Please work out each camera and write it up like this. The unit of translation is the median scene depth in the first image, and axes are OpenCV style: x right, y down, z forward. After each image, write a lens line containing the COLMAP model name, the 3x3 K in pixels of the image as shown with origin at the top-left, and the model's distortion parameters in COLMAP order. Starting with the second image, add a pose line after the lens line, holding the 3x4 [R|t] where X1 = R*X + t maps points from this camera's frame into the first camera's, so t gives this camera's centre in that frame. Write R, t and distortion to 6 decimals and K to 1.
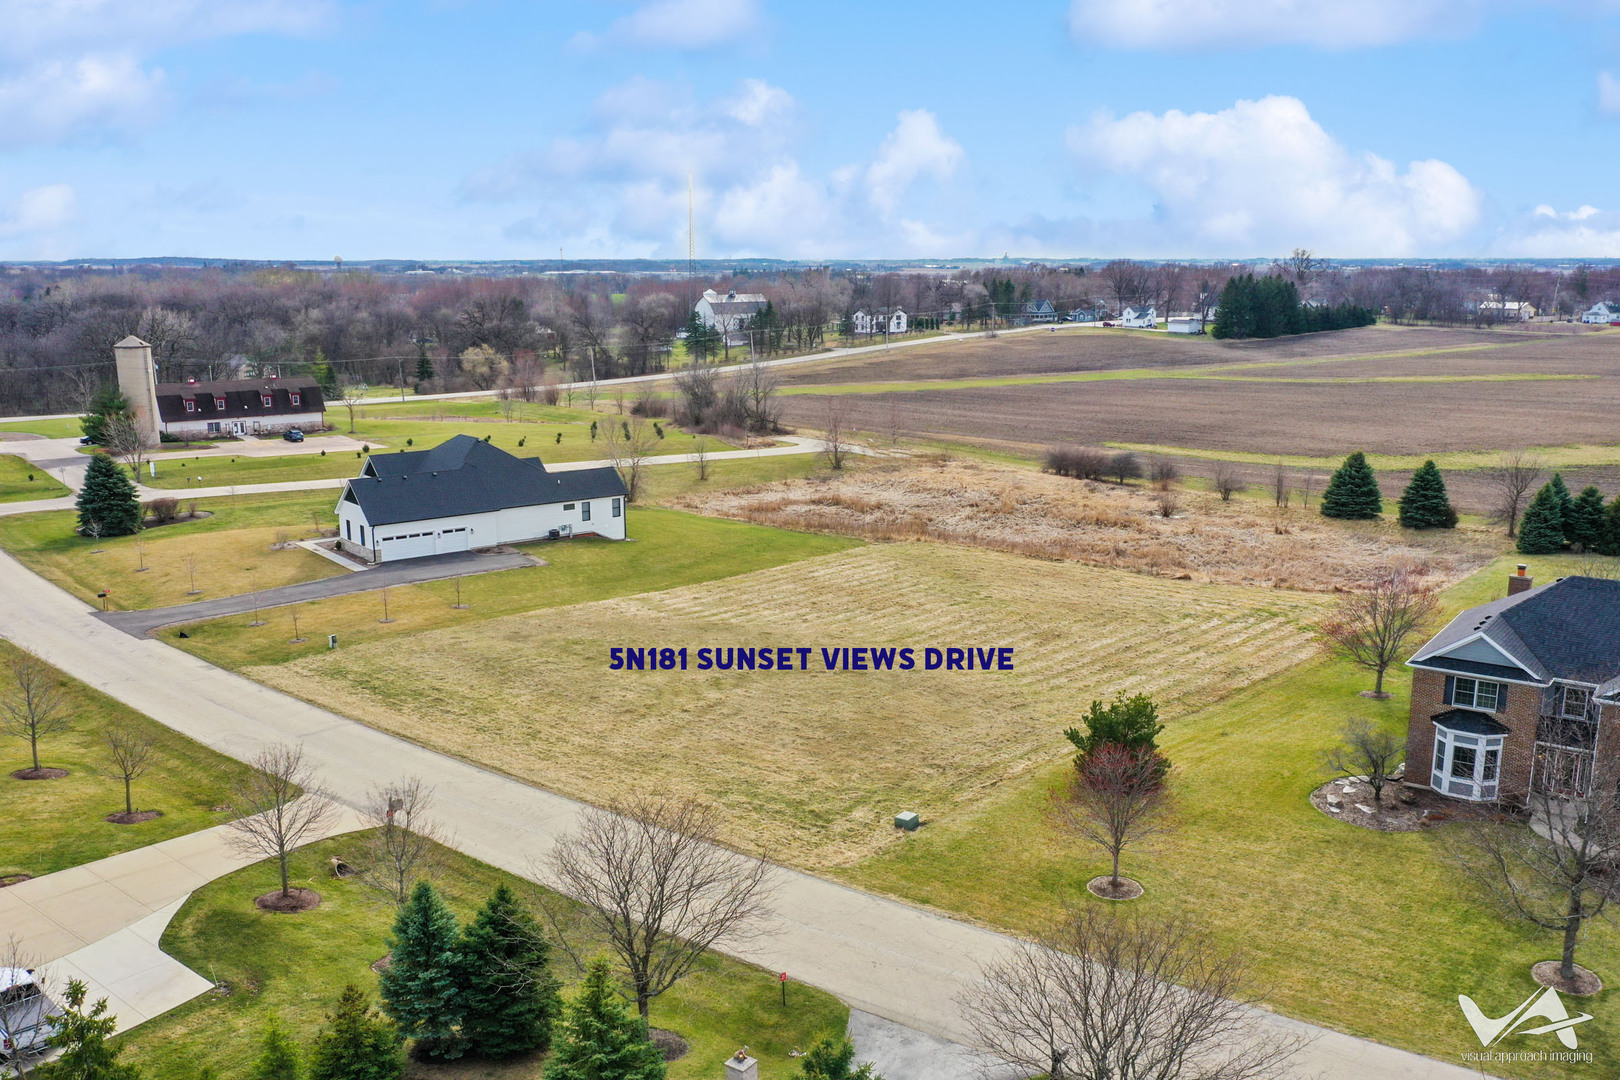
lens RADIAL K [[1386.1, 0, 810.0], [0, 1386.1, 540.0], [0, 0, 1]] dist [0.003216, -0.001606]
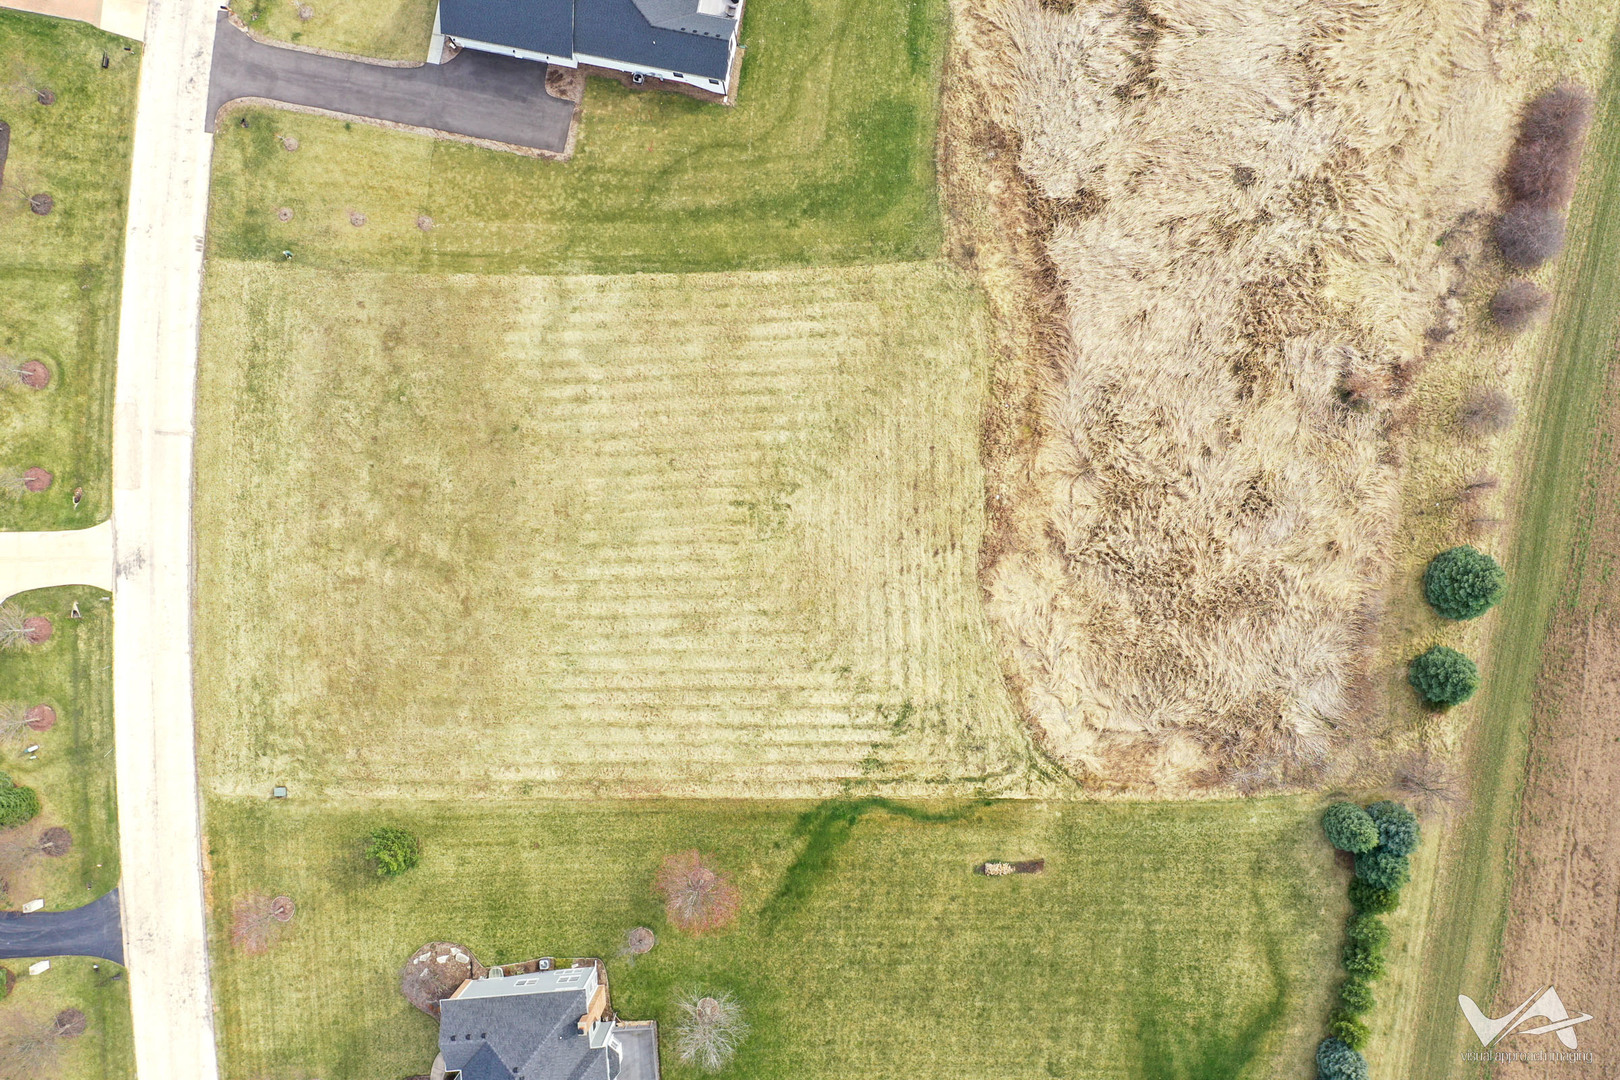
lens RADIAL K [[1373.1, 0, 819.7], [0, 1373.1, 533.8], [0, 0, 1]] dist [0.014641, 0.009798]
pose [[0.654566, 0.755365, -0.031102, 0.188460], [-0.131405, 0.154192, 0.979264, -0.996223], [0.744497, -0.636906, 0.200188, 0.751574]]
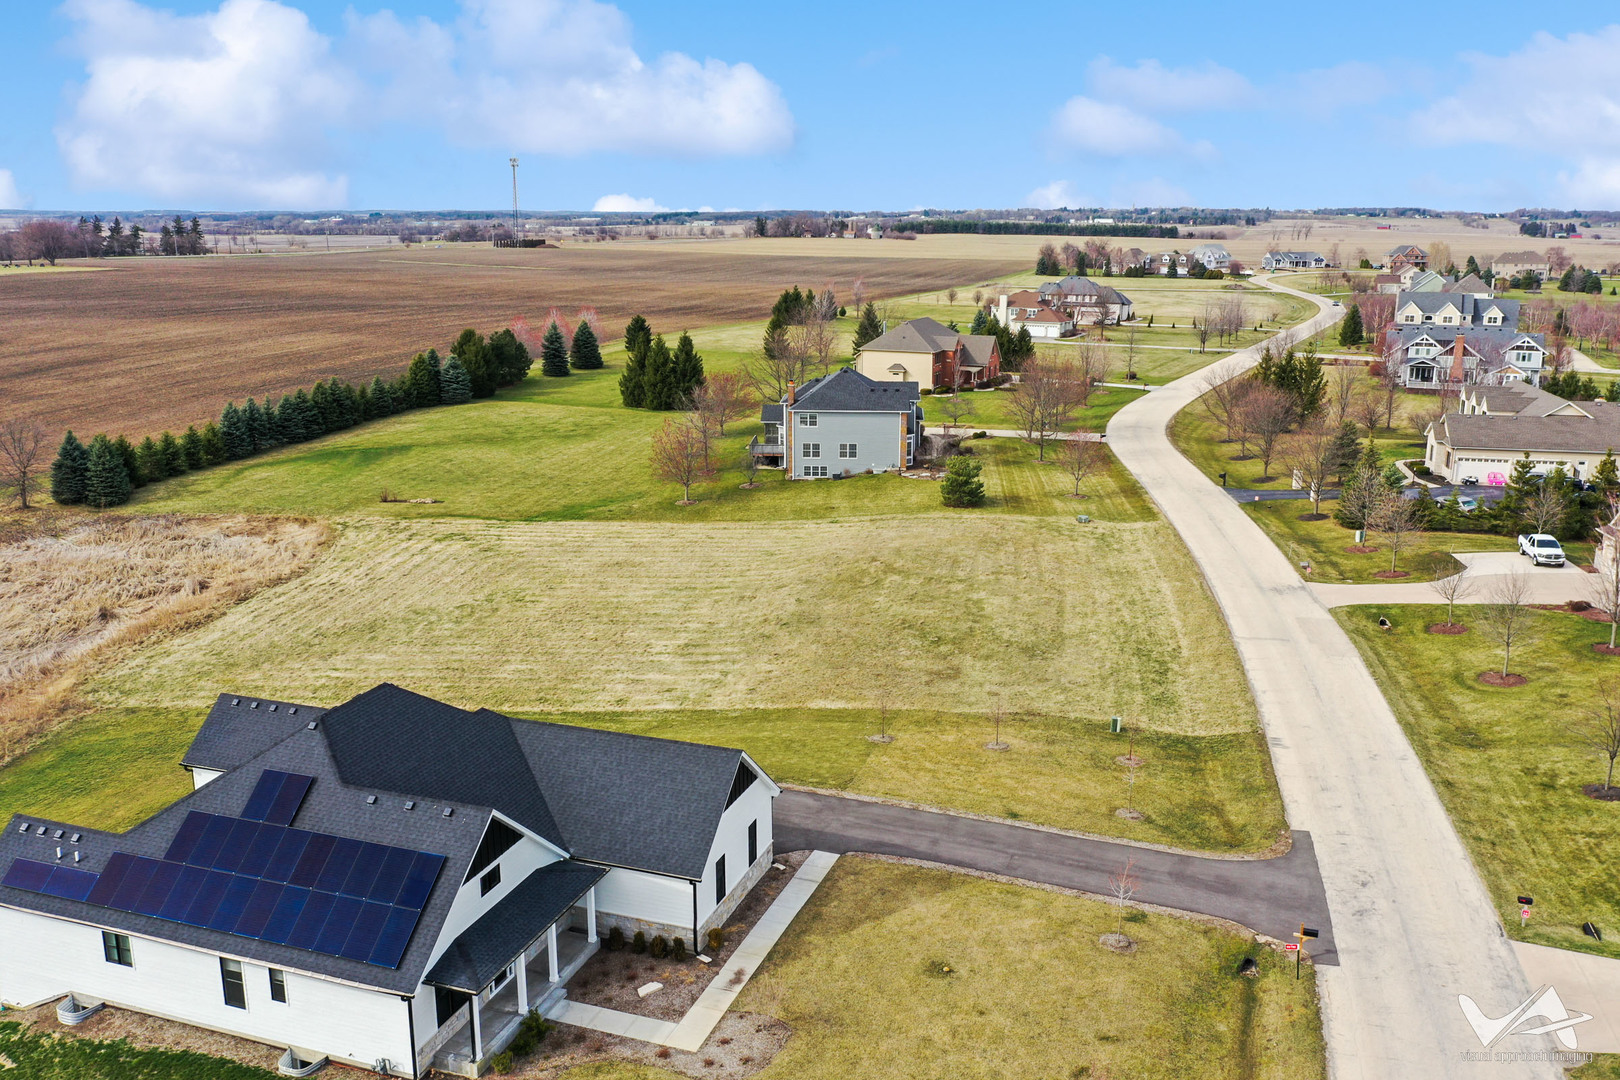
lens RADIAL K [[1373.1, 0, 819.7], [0, 1373.1, 533.8], [0, 0, 1]] dist [0.014641, 0.009798]
pose [[-0.537285, -0.195196, 0.820502, -0.695473], [0.164904, 0.929760, 0.329171, -0.249082], [-0.827123, 0.312162, -0.467357, 1.171344]]
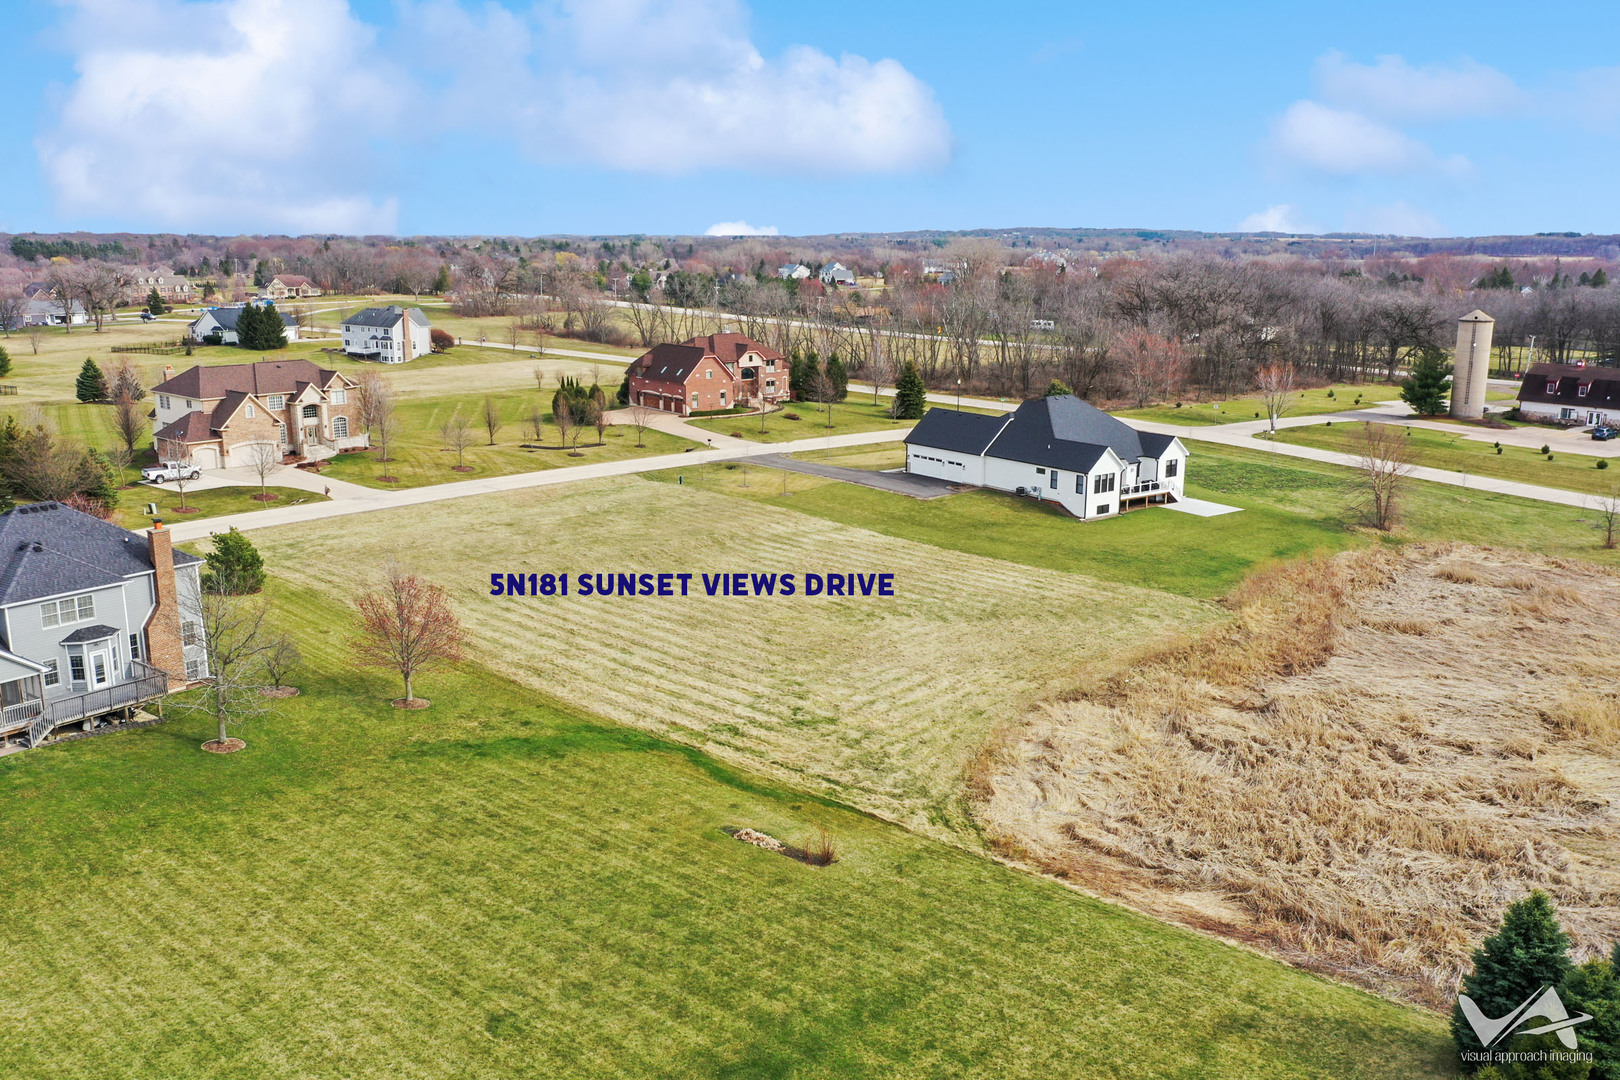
lens RADIAL K [[1386.1, 0, 810.0], [0, 1386.1, 540.0], [0, 0, 1]] dist [0.003216, -0.001606]
pose [[-0.011725, 0.217199, -0.976057, 0.935779], [-0.202073, 0.955469, 0.215046, -0.178149], [0.979300, 0.199756, 0.032687, 0.878640]]
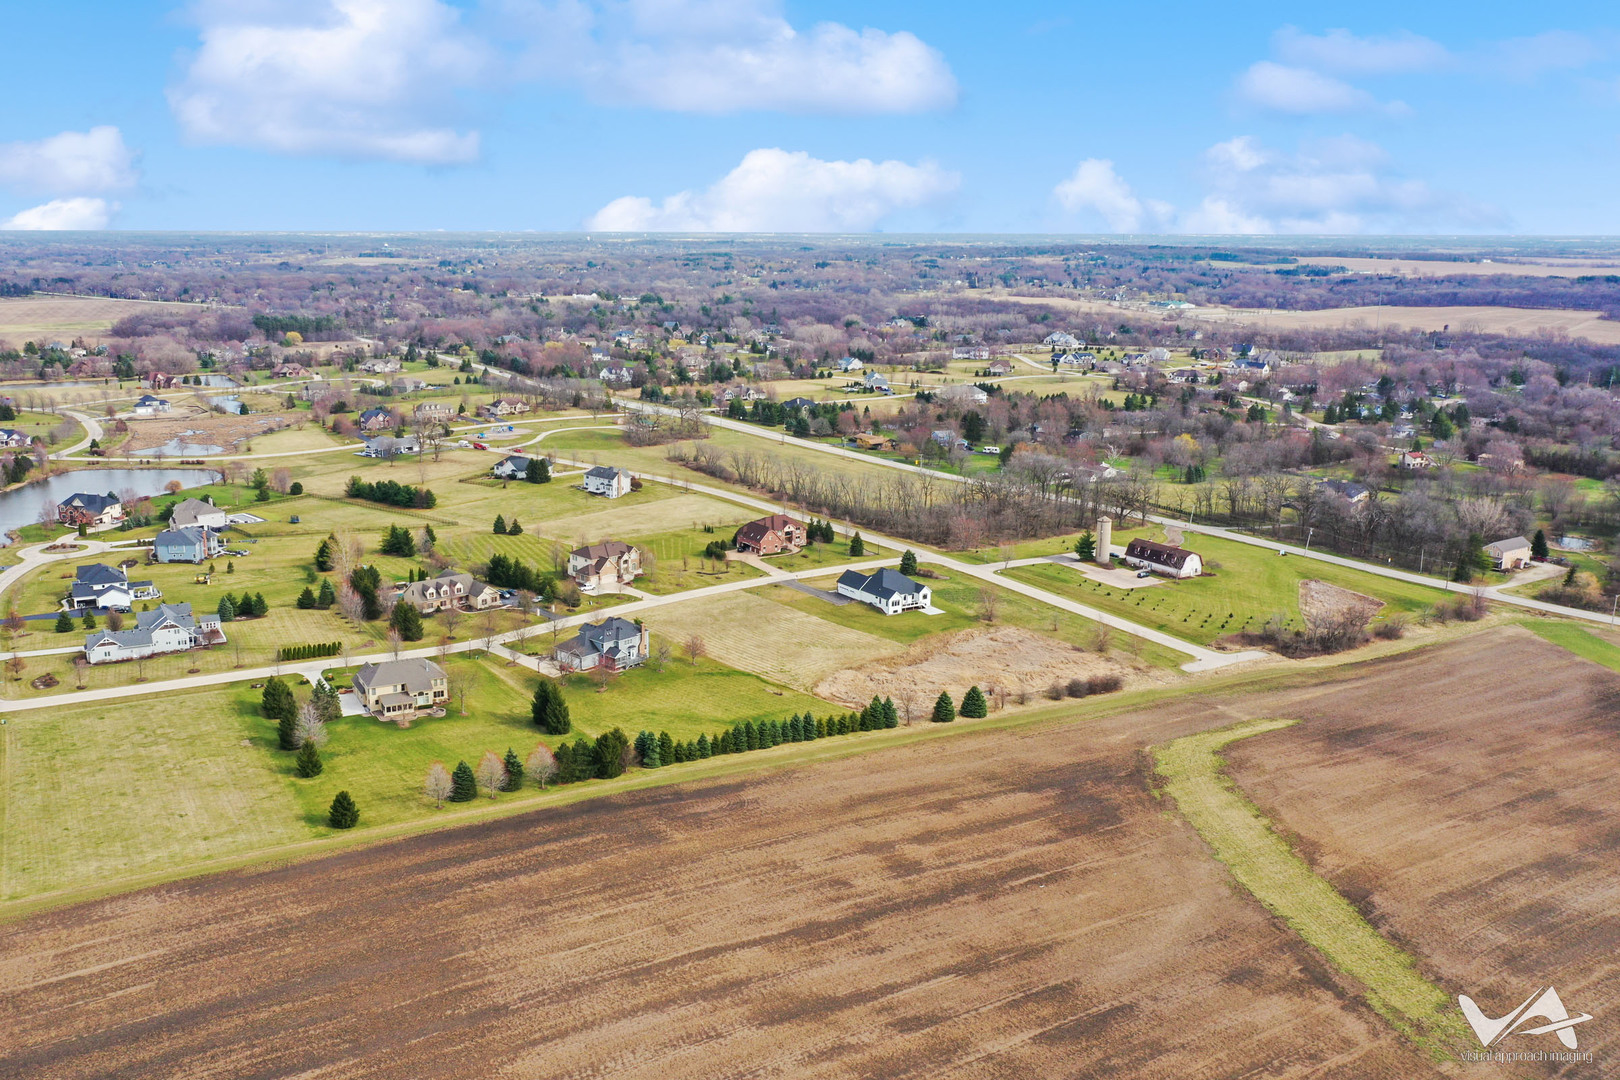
lens RADIAL K [[1373.1, 0, 819.7], [0, 1373.1, 533.8], [0, 0, 1]] dist [0.014641, 0.009798]
pose [[-0.066040, 0.211589, -0.975125, 3.085836], [-0.220678, 0.949962, 0.221074, -0.891869], [0.973108, 0.229788, -0.016042, 0.971337]]
